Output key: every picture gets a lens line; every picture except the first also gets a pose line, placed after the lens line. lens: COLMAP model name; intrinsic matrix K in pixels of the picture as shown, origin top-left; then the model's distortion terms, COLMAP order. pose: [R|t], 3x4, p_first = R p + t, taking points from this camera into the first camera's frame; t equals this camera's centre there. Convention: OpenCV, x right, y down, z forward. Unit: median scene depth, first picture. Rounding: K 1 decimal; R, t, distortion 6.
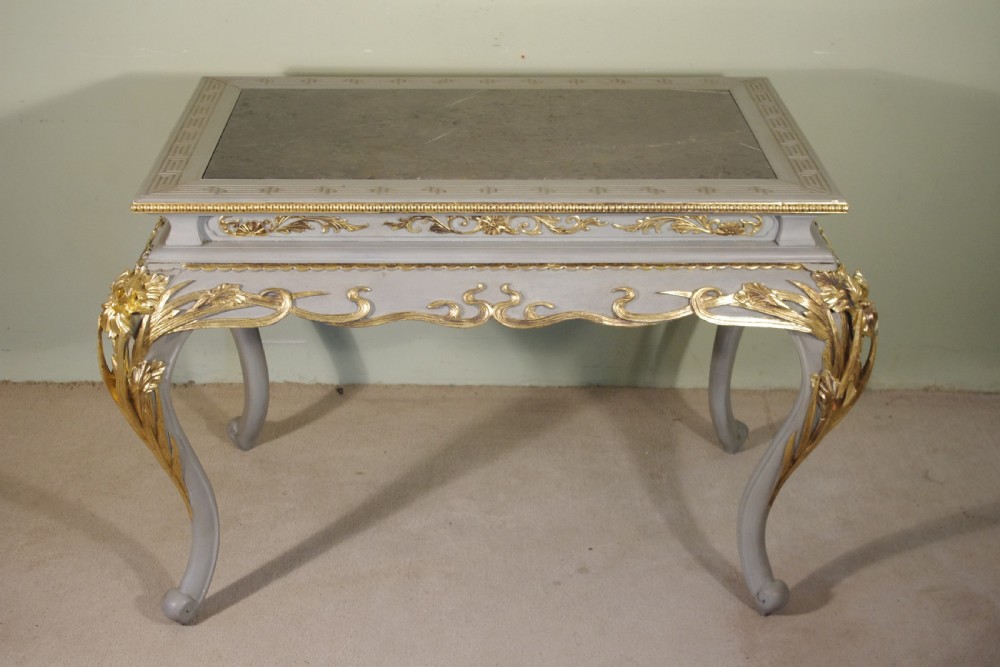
lens RADIAL K [[1799.0, 0, 498.9], [0, 1799.0, 383.2], [0, 0, 1]] dist [0.013626, -0.085026]
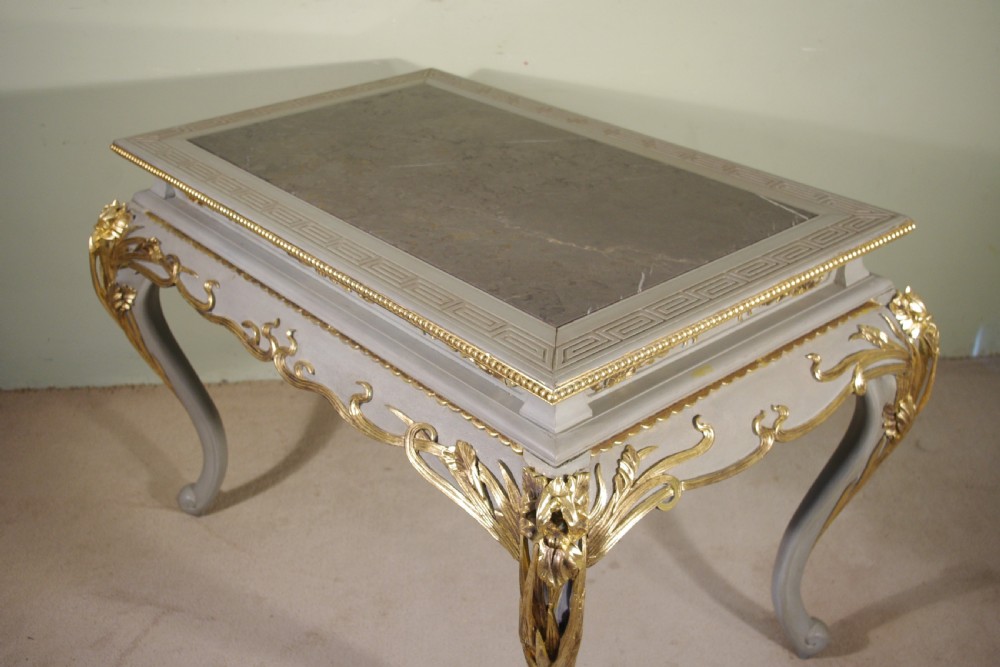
lens RADIAL K [[1098.9, 0, 500.0], [0, 1098.9, 333.5], [0, 0, 1]] dist [-0.000815, 0.007099]
pose [[0.638115, 0.351114, -0.685221, 0.445186], [-0.327329, 0.929248, 0.171330, -0.180289], [0.696897, 0.114964, 0.707897, 0.679647]]
